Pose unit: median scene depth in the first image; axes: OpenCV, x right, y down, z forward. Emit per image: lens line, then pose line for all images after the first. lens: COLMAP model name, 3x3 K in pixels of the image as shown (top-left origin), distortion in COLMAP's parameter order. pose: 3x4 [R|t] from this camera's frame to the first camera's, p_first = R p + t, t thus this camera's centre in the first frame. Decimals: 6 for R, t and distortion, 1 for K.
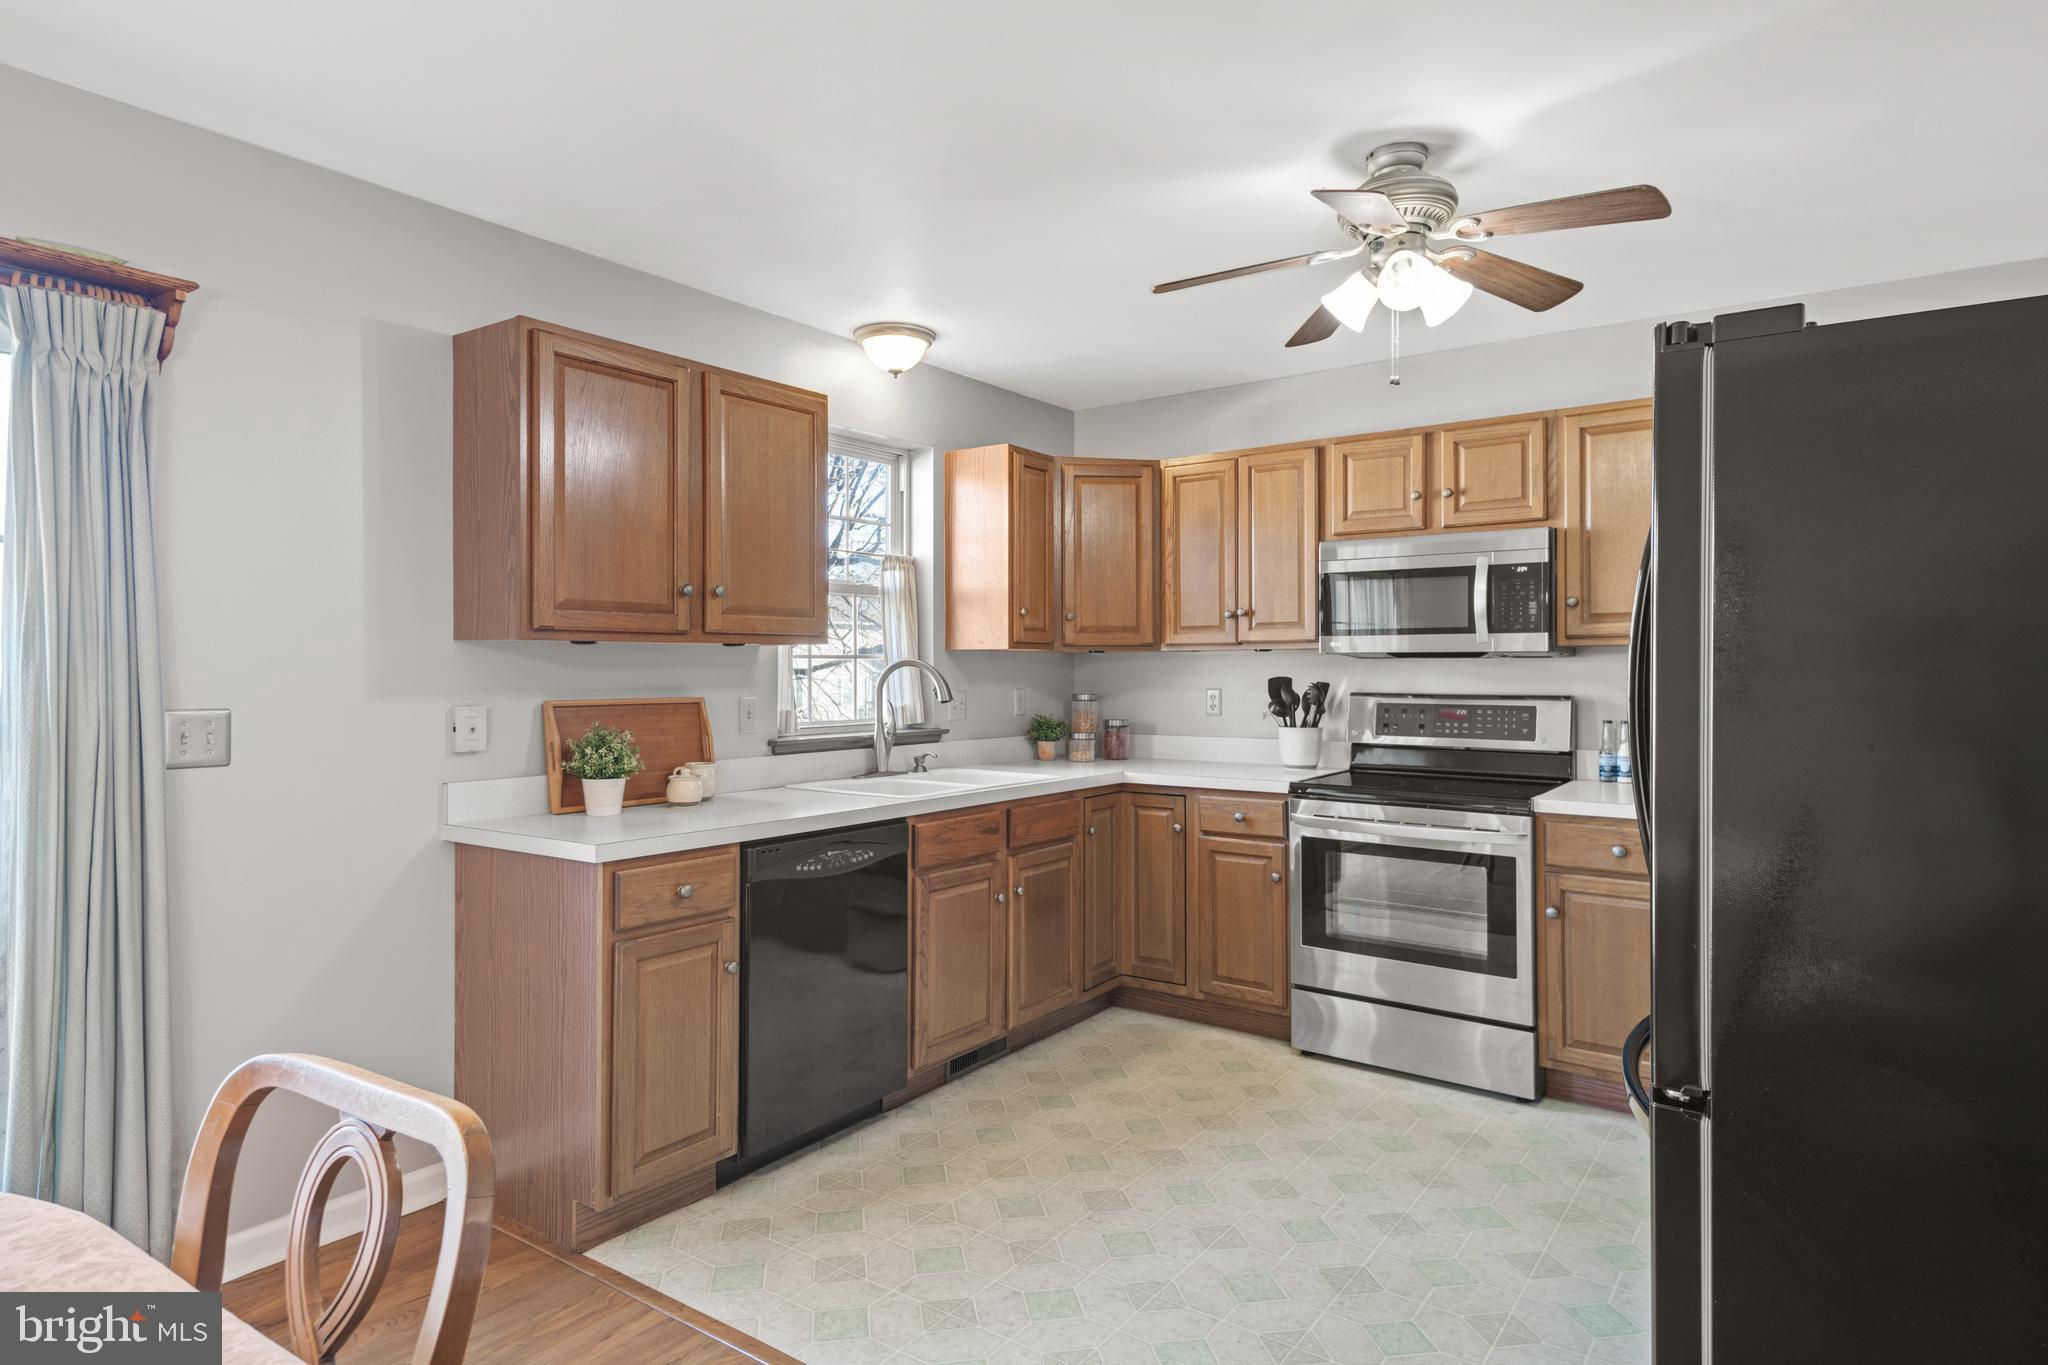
lens RADIAL K [[1154.3, 0, 1029.8], [0, 1154.3, 680.2], [0, 0, 1]] dist [0.060705, 0.000055]
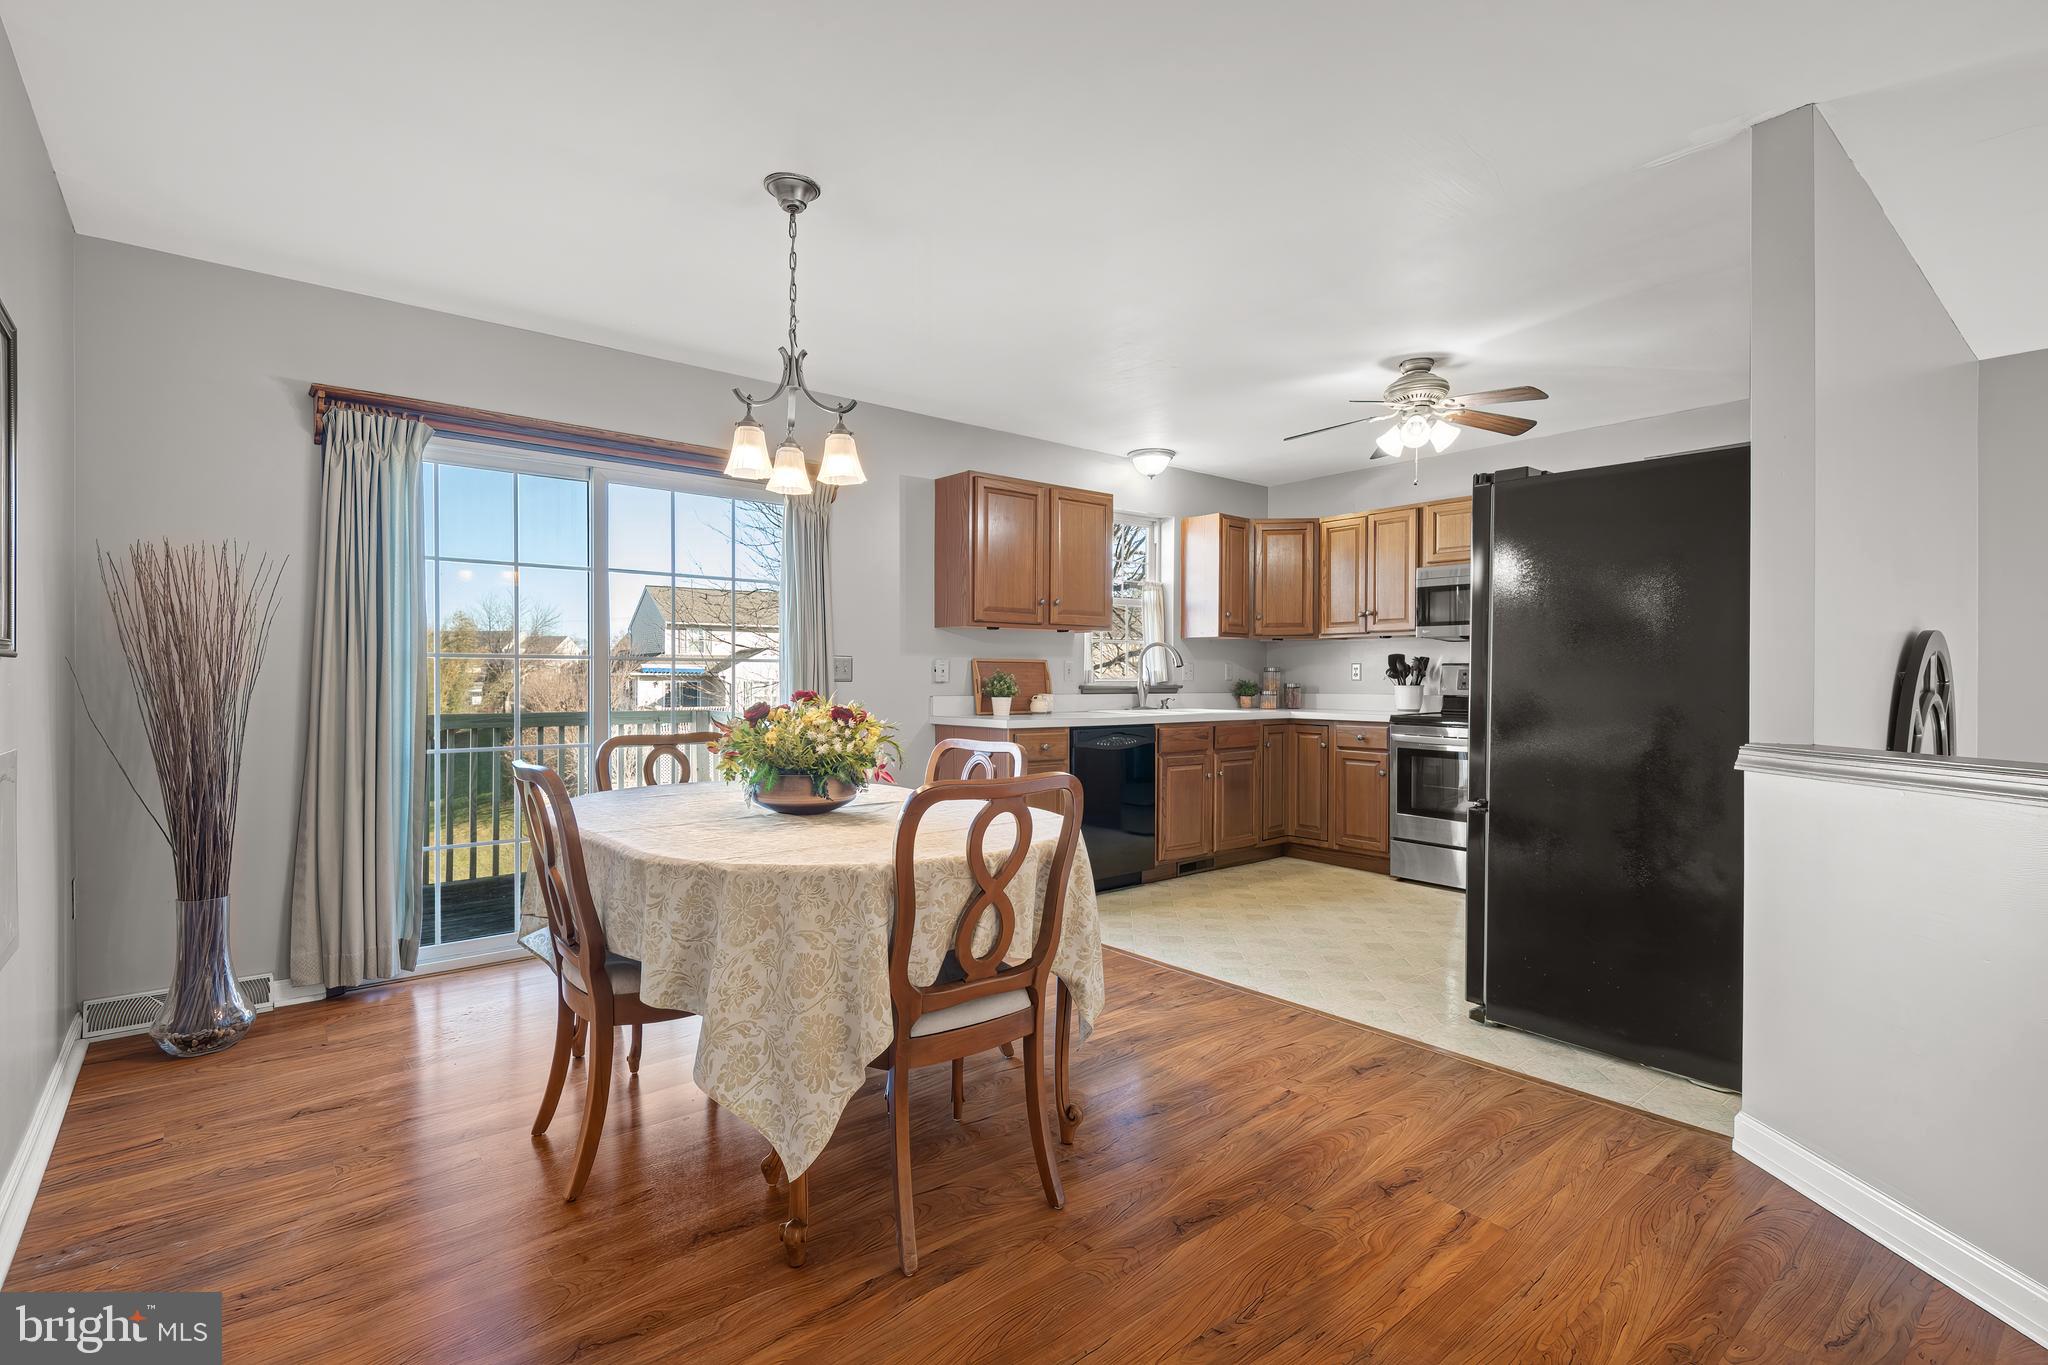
lens RADIAL K [[966.8, 0, 1026.4], [0, 966.8, 681.4], [0, 0, 1]] dist [0.005863, 0.000066]
pose [[0.968301, 0.004516, -0.249745, 0.071696], [-0.006430, 0.999956, -0.006846, 0.057108], [0.249703, 0.008235, 0.968287, -0.486575]]
